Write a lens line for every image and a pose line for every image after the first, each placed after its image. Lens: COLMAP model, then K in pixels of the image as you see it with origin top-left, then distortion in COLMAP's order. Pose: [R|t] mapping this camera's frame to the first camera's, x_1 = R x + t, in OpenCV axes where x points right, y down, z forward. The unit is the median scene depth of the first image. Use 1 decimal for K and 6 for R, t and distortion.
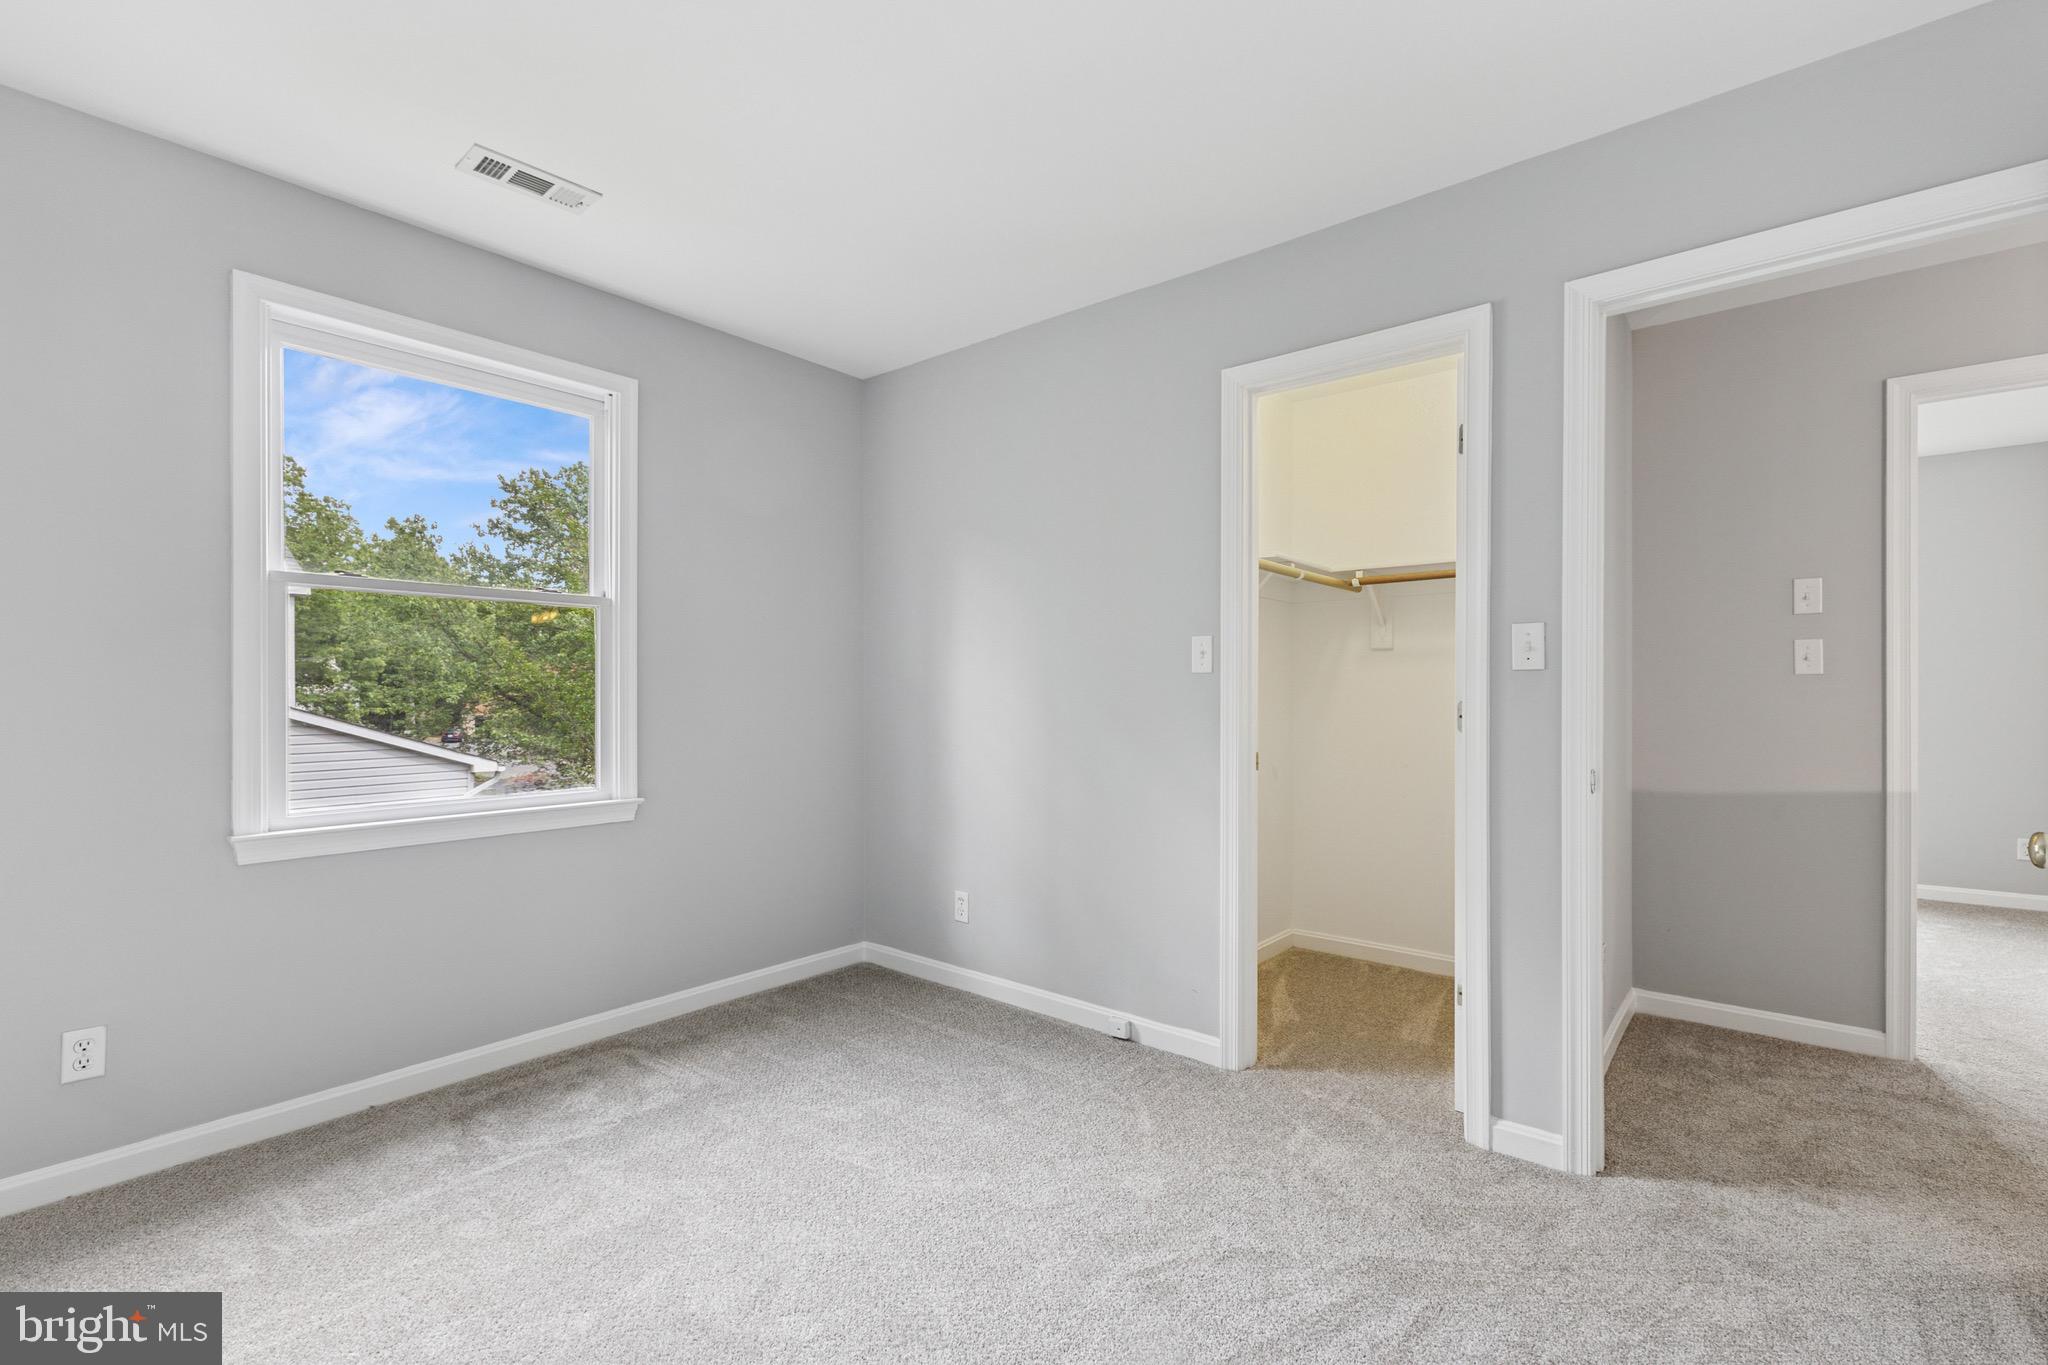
lens RADIAL K [[883.0, 0, 1024.0], [0, 883.0, 682.5], [0, 0, 1]] dist [0.002795, 0.000126]
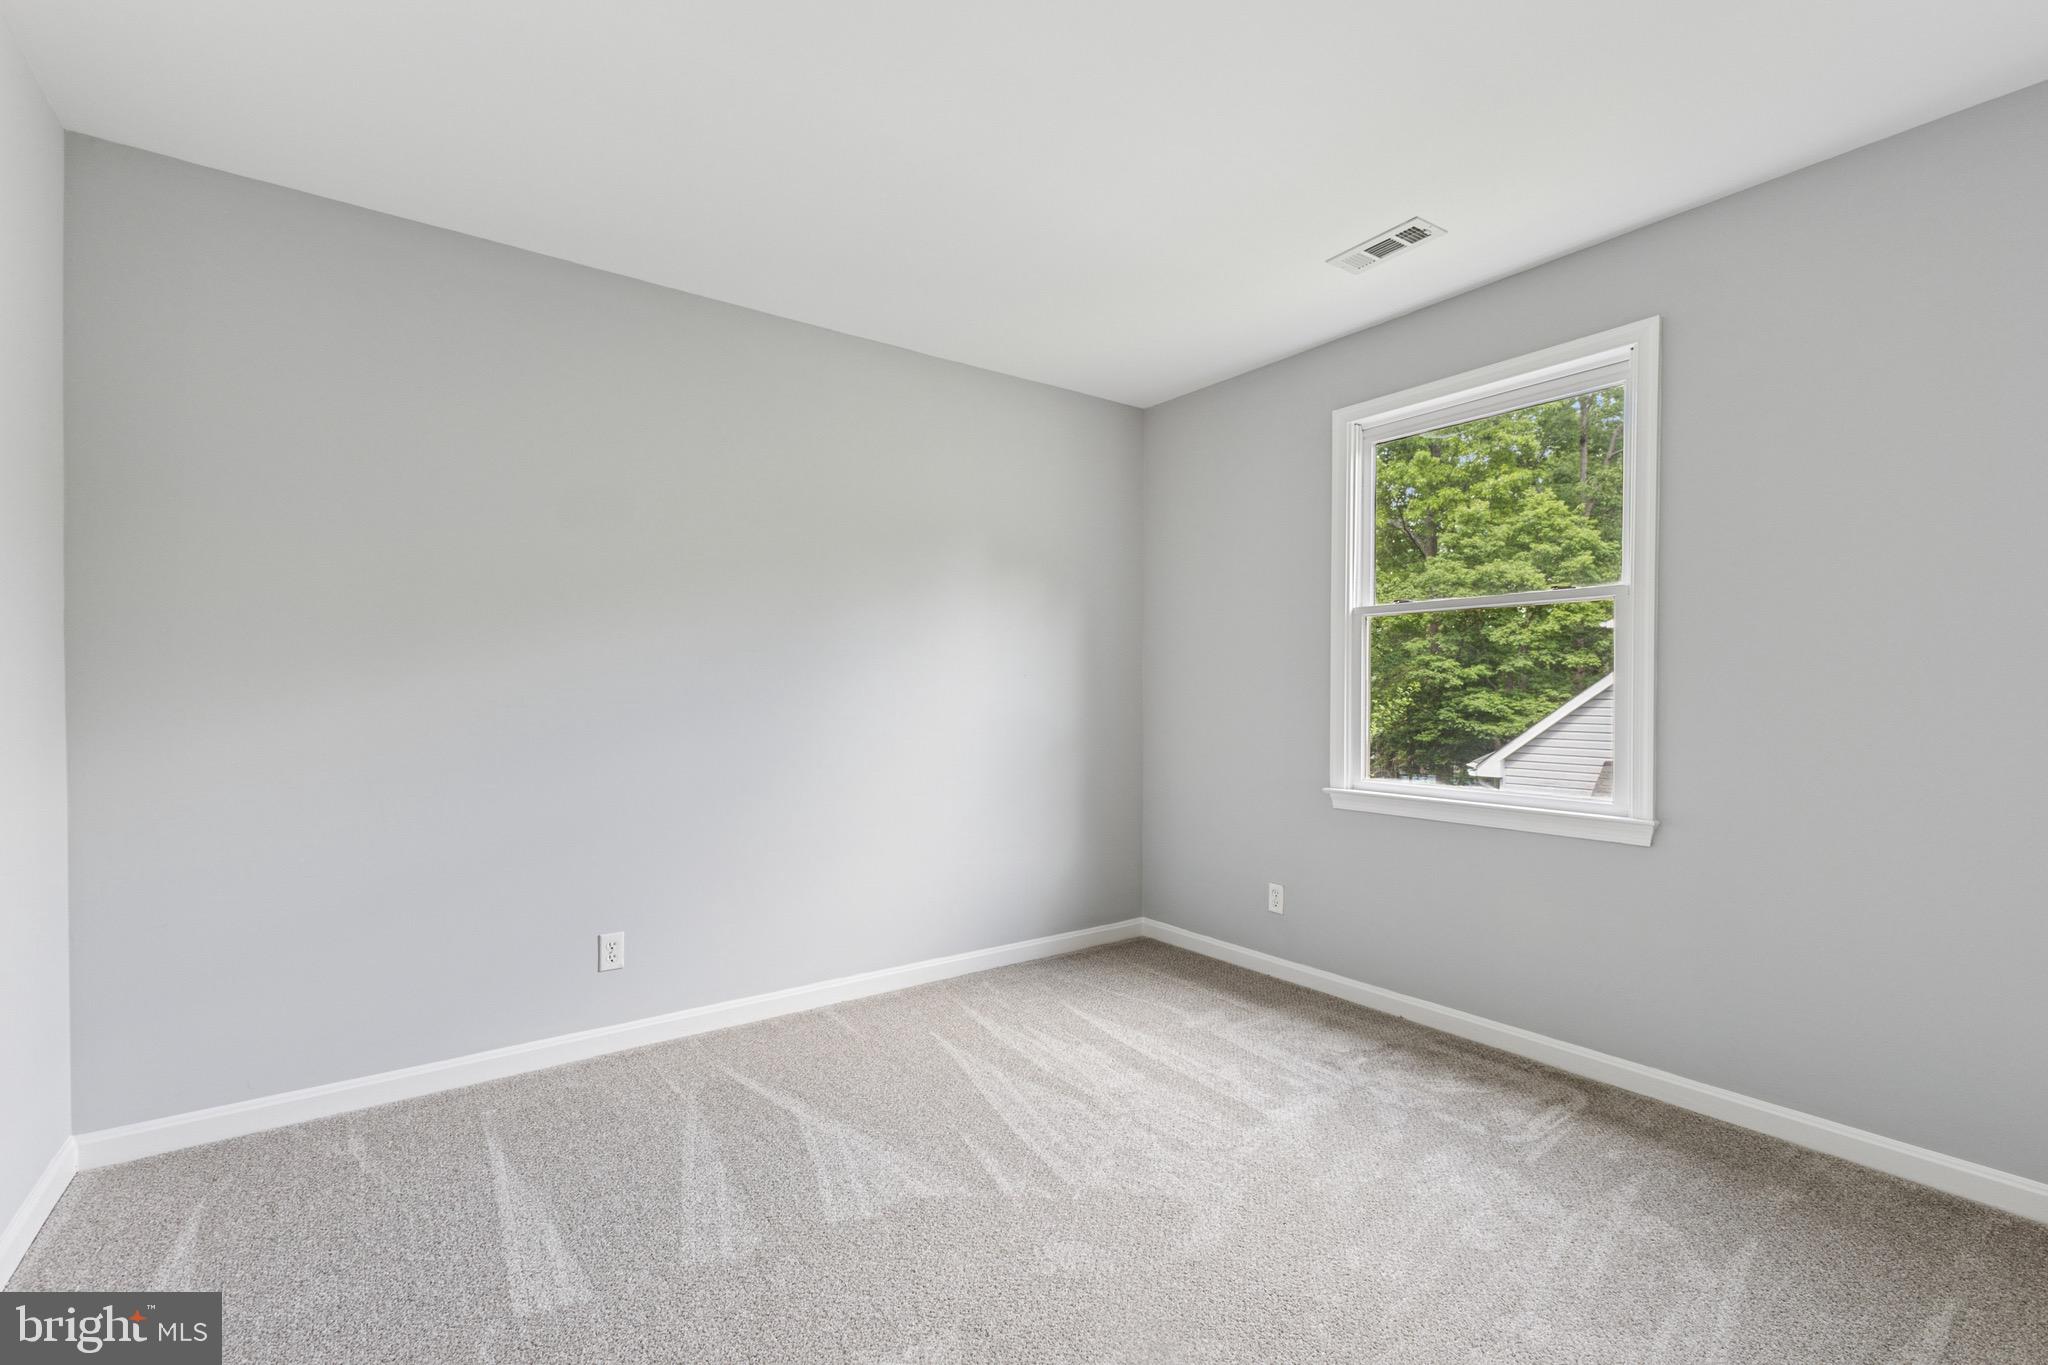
lens RADIAL K [[883.0, 0, 1024.0], [0, 883.0, 682.5], [0, 0, 1]] dist [0.002795, 0.000126]
pose [[-0.236775, -0.007032, -0.971539, 0.619775], [0.012544, 0.999868, -0.010294, 0.002808], [0.971484, -0.014624, -0.236655, 0.761008]]
